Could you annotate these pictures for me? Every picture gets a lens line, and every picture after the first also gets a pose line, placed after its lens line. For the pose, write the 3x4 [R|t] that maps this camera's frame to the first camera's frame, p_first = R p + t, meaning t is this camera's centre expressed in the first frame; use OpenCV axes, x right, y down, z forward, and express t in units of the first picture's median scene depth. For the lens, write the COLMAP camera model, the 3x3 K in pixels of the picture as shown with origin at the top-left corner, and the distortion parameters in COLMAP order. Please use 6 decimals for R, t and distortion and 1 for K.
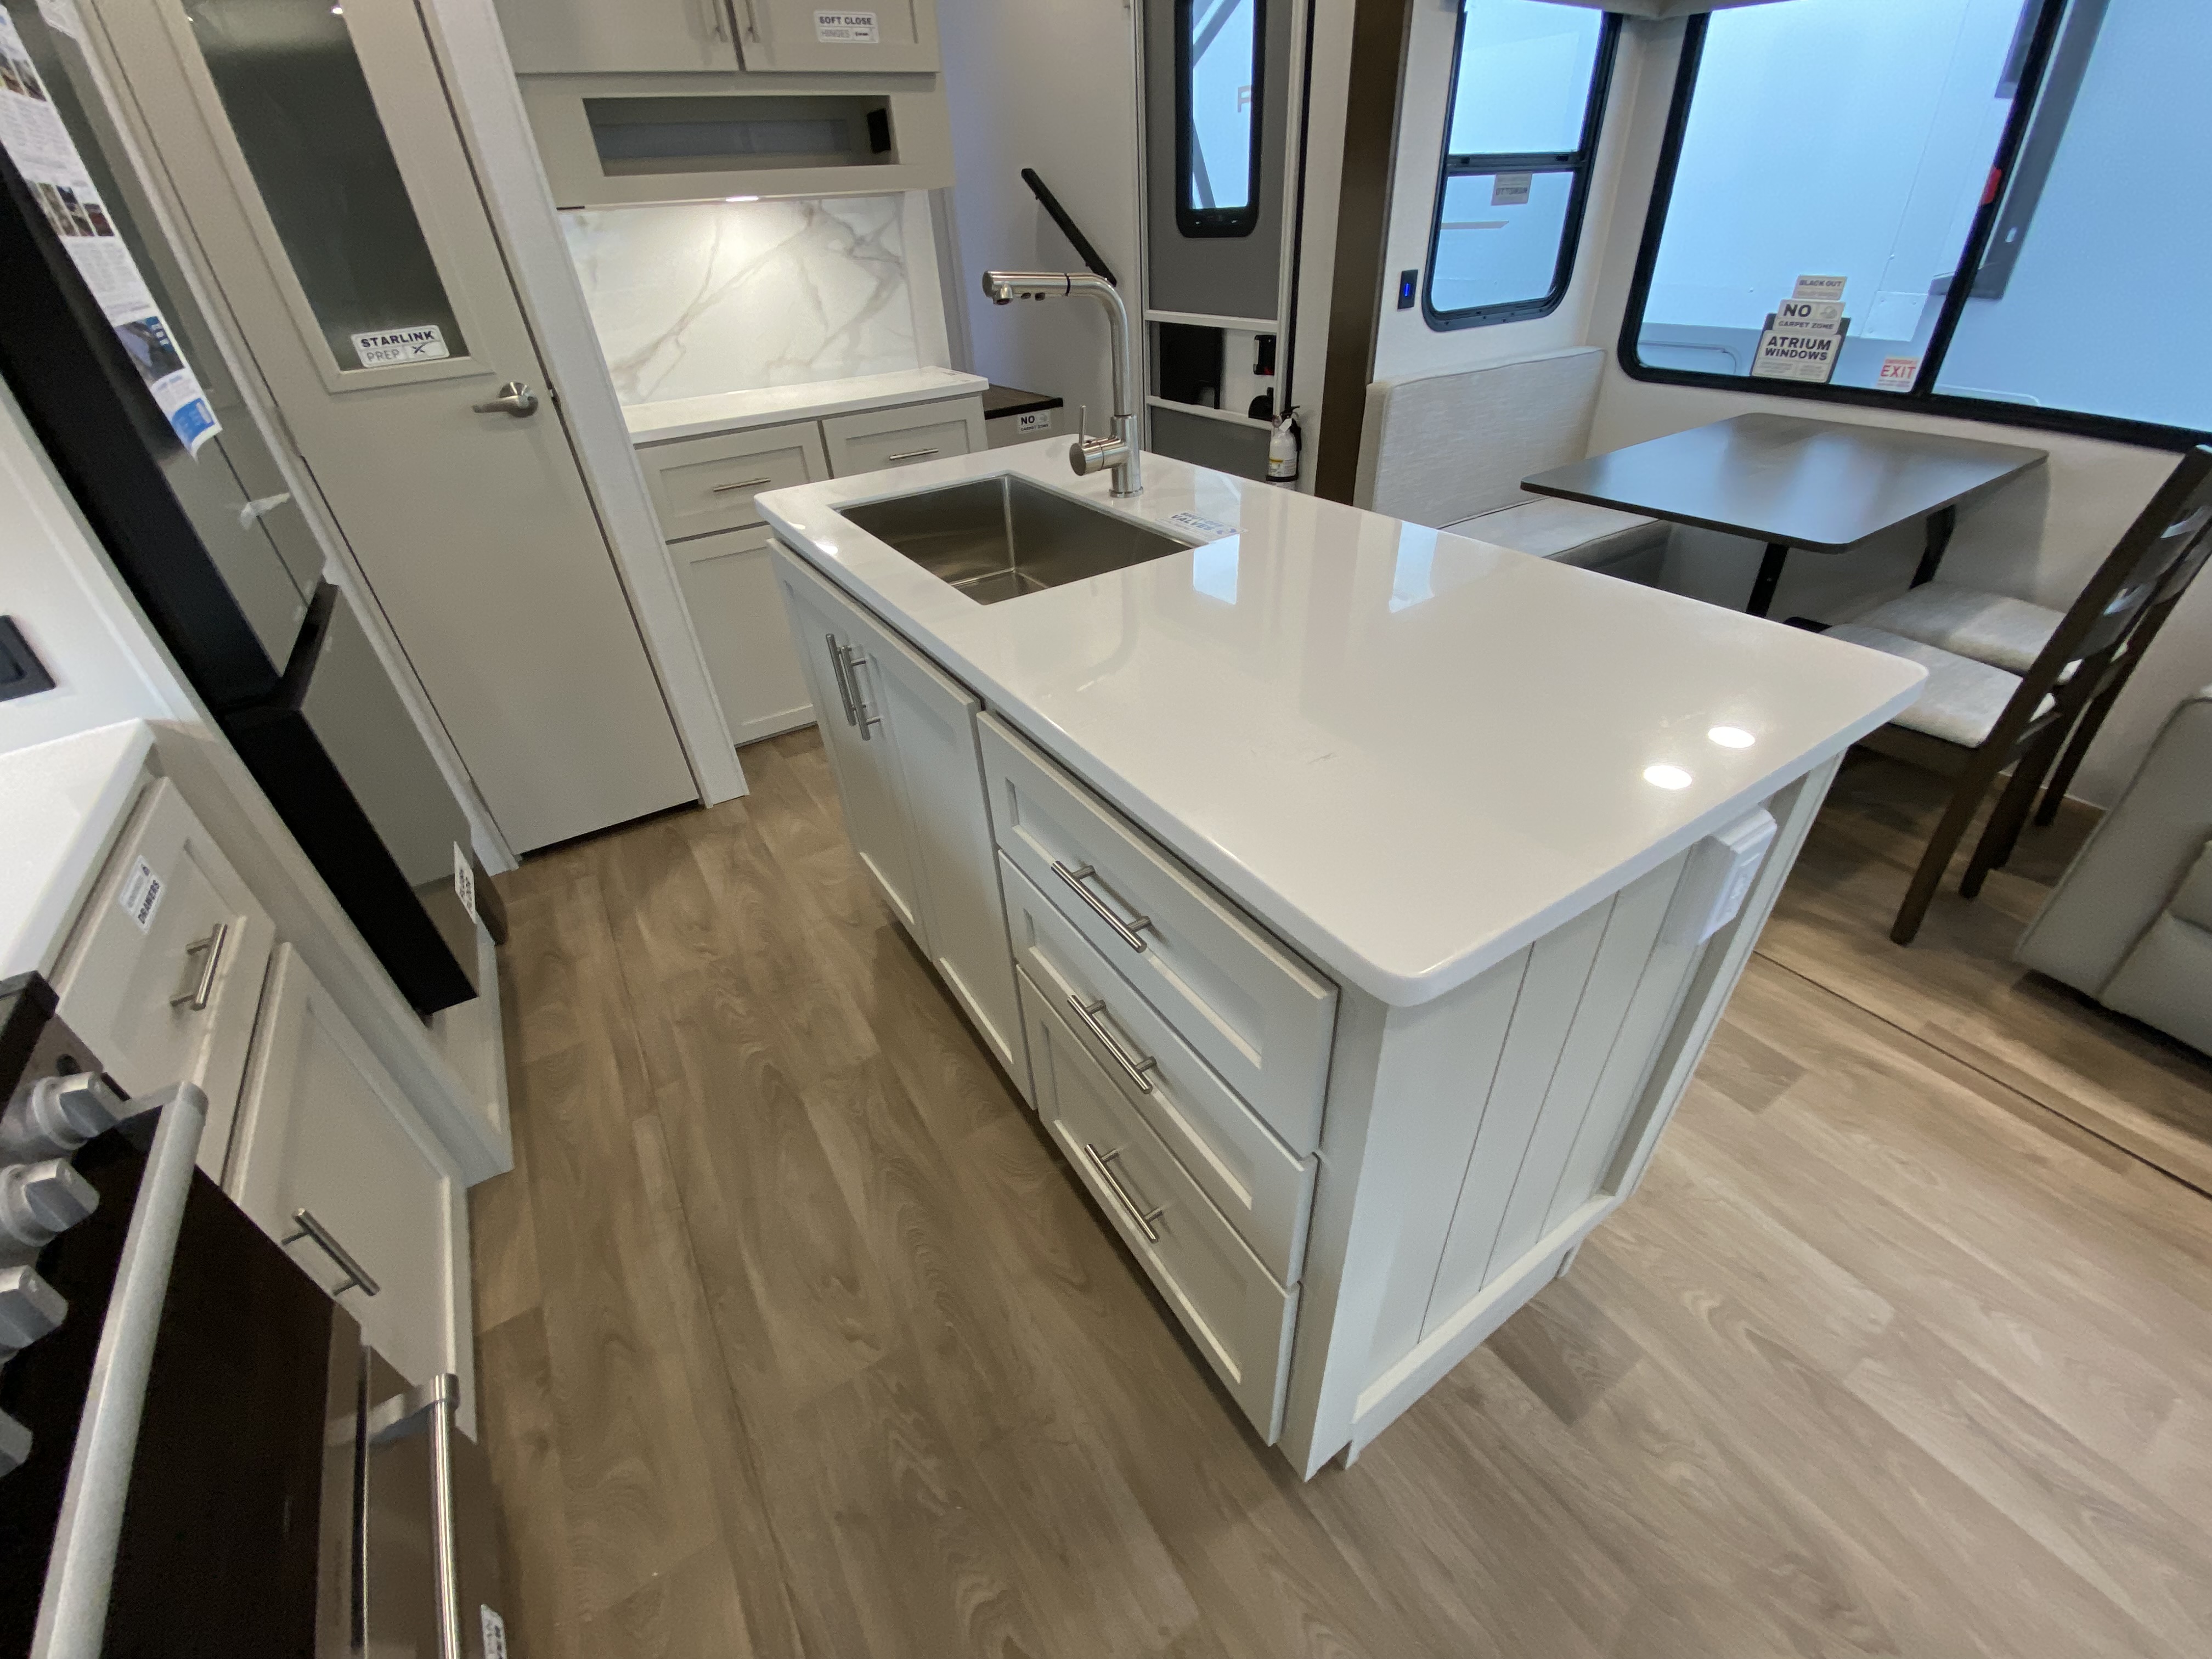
lens RADIAL K [[899.9, 0, 1105.9], [0, 899.9, 823.3], [0, 0, 1]] dist [0.020049, -0.019913]
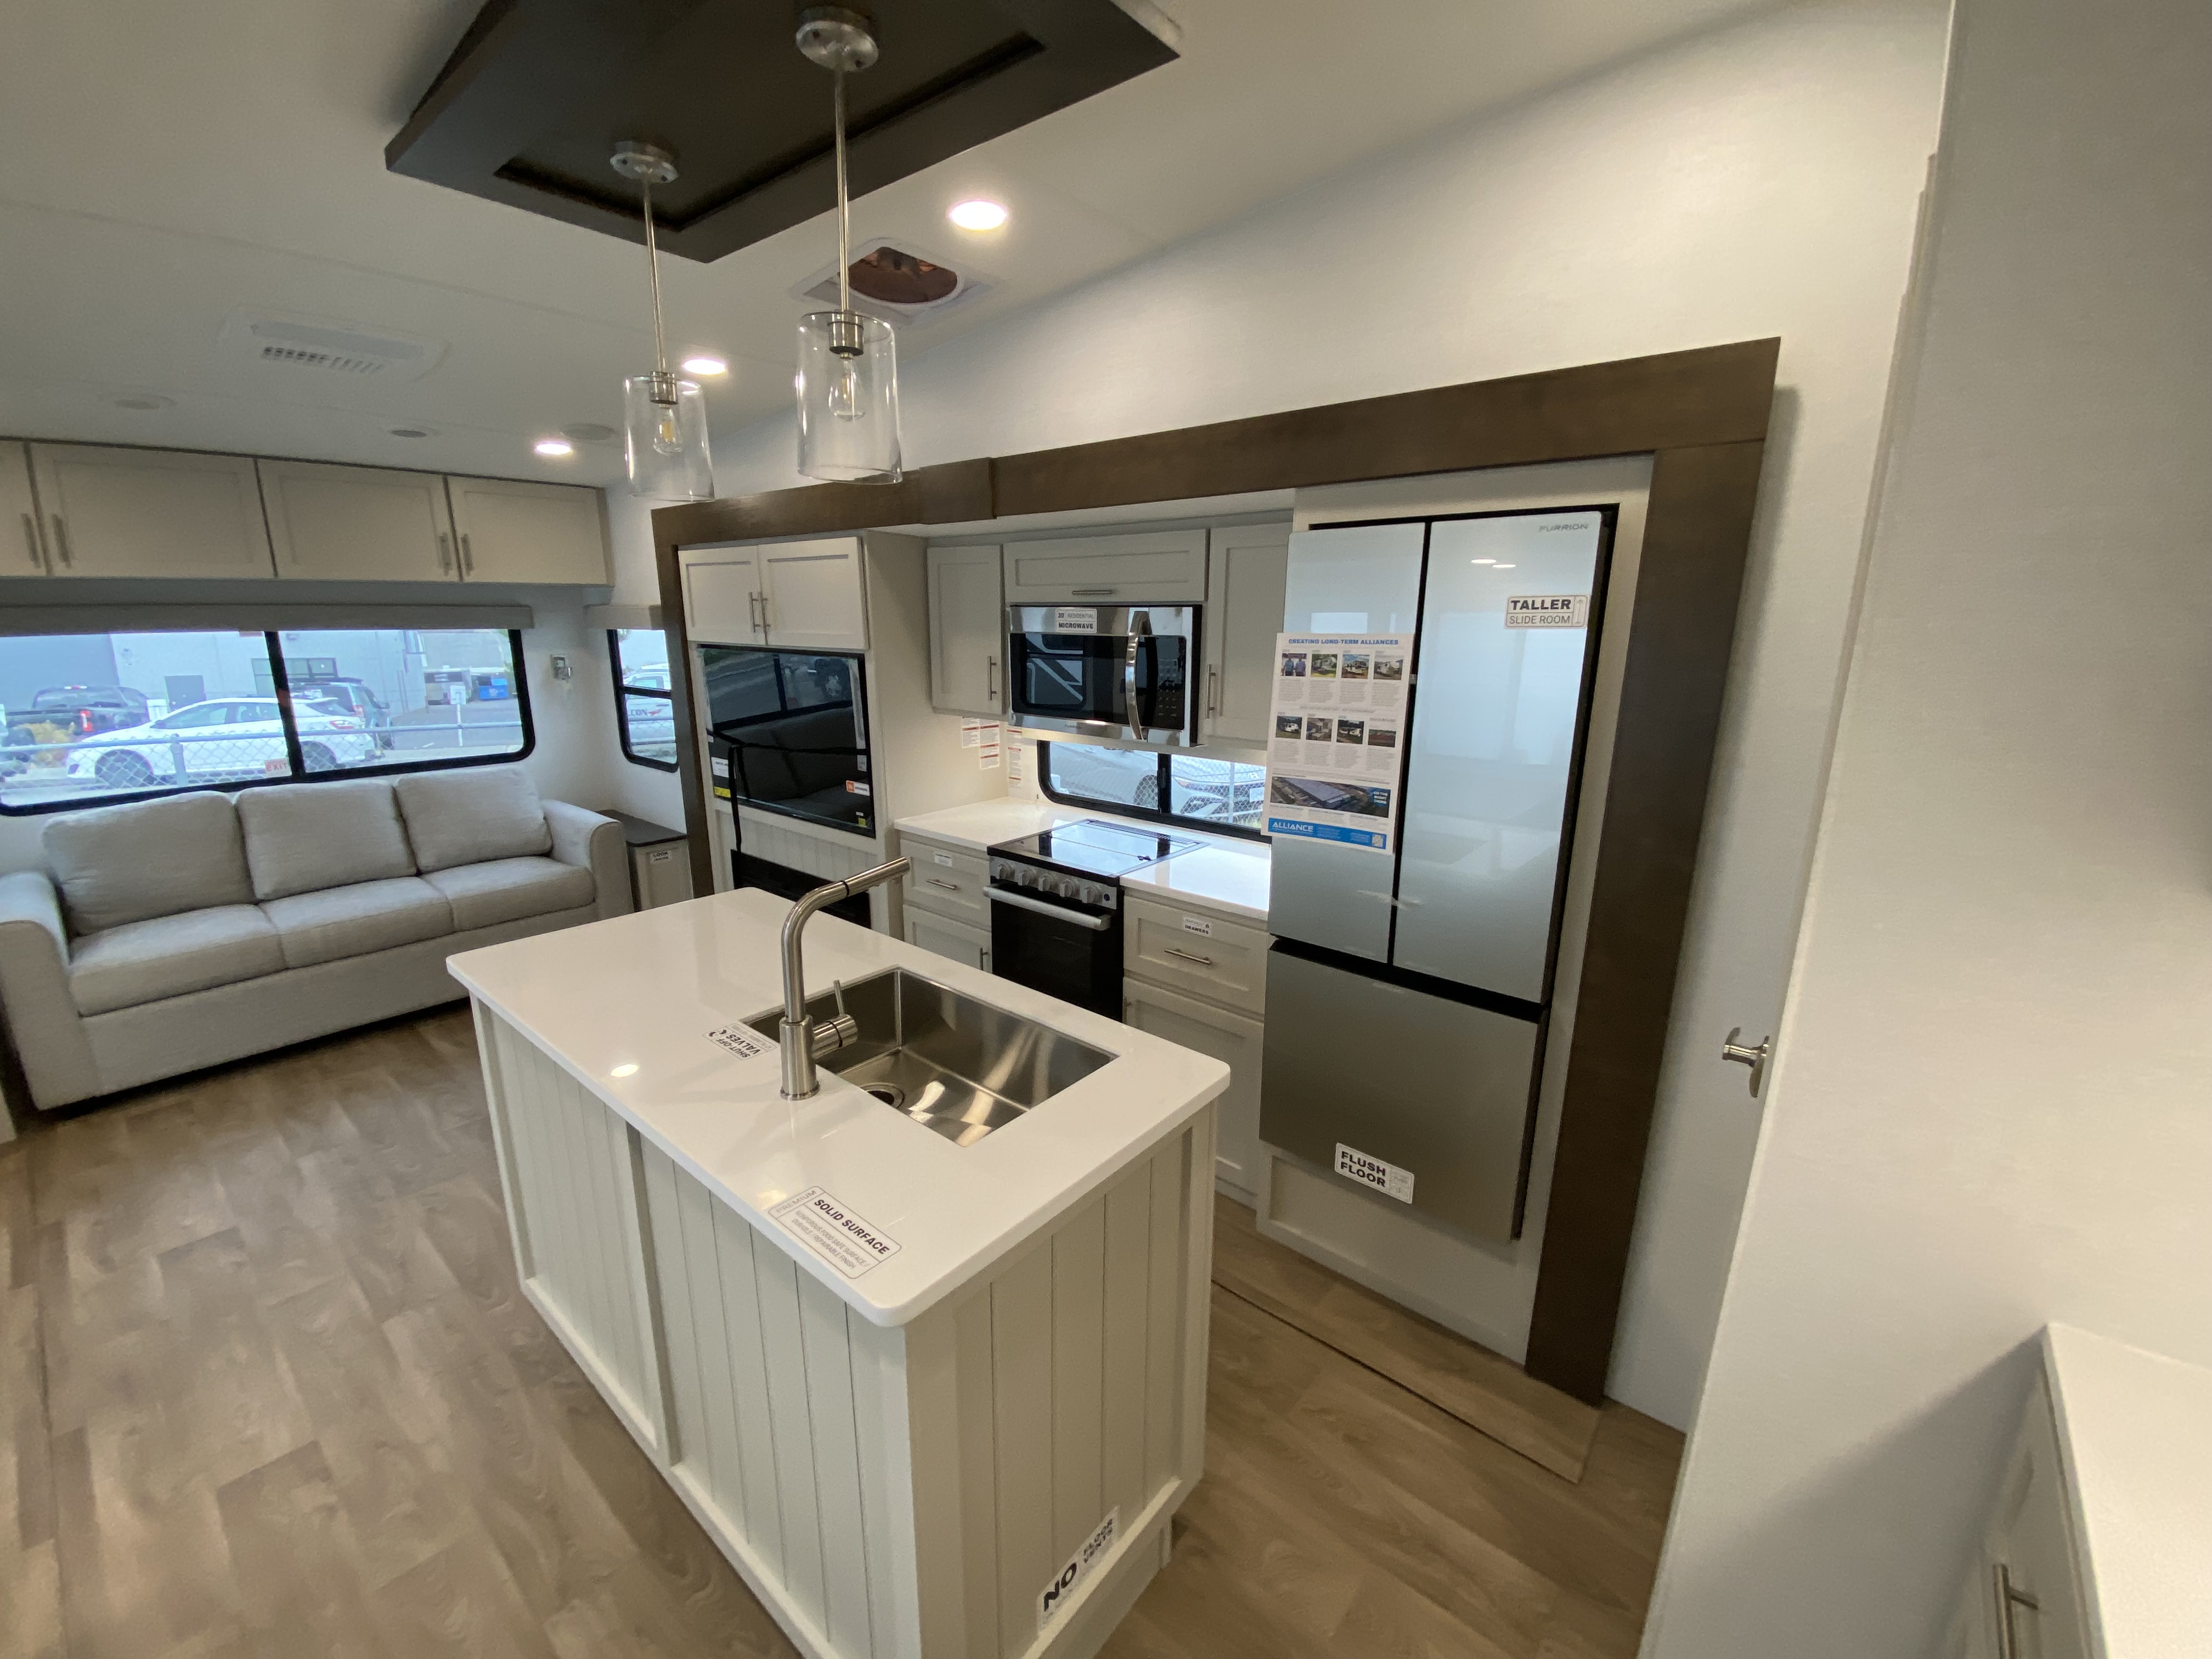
lens RADIAL K [[887.8, 0, 1109.5], [0, 887.8, 831.1], [0, 0, 1]] dist [0.015229, -0.019183]
pose [[-0.951674, 0.114349, -0.285028, -0.032198], [-0.138445, 0.668705, 0.730525, -0.855761], [0.274134, 0.734682, -0.620558, 0.996030]]
